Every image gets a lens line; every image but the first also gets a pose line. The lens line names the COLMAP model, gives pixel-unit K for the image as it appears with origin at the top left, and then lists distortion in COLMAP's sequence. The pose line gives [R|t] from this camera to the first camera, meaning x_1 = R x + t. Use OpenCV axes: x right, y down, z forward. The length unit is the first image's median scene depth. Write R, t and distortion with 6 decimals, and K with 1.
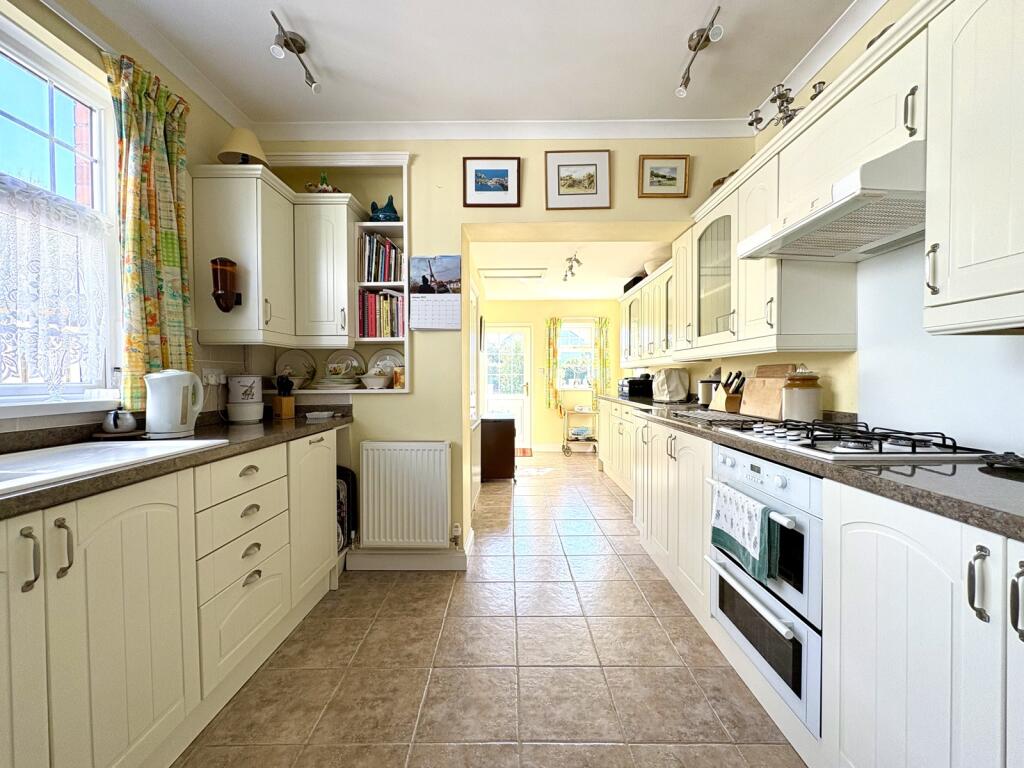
lens RADIAL K [[407.4, 0, 512.3], [0, 407.4, 383.7], [0, 0, 1]] dist [-0.000271, -0.000087]
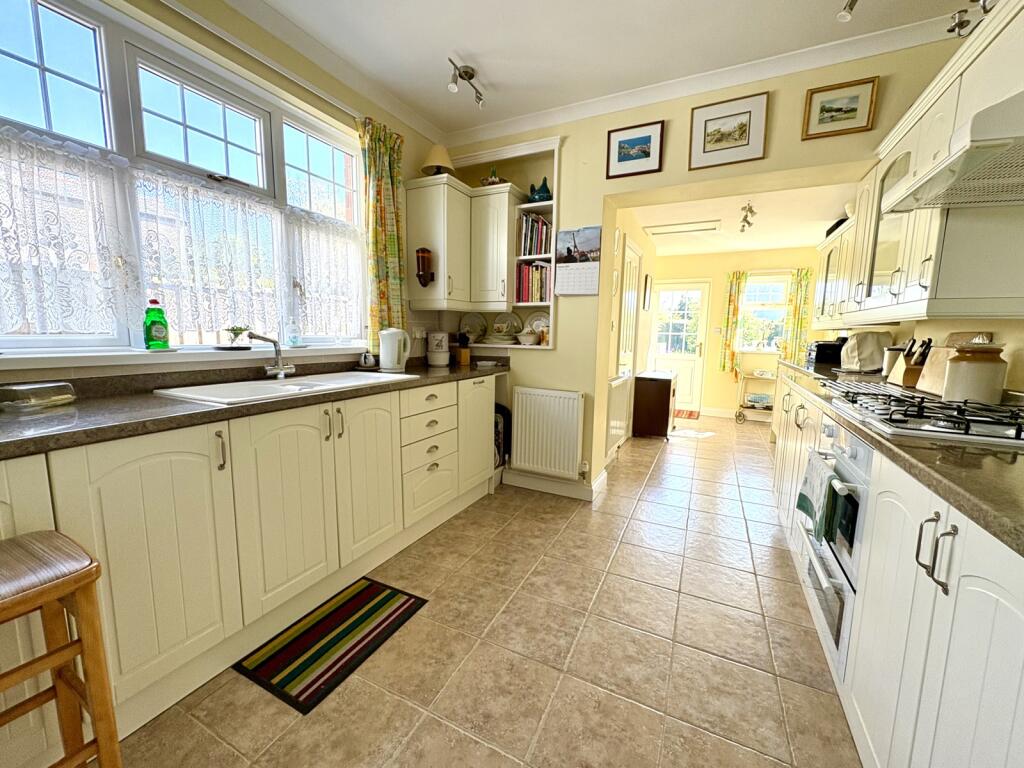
lens RADIAL K [[407.4, 0, 511.8], [0, 407.4, 383.6], [0, 0, 1]] dist [-0.000271, -0.000087]
pose [[0.898305, 0.075168, -0.432895, 0.174042], [-0.028267, 0.993103, 0.113786, -0.010430], [0.438462, -0.089978, 0.894234, -0.136707]]
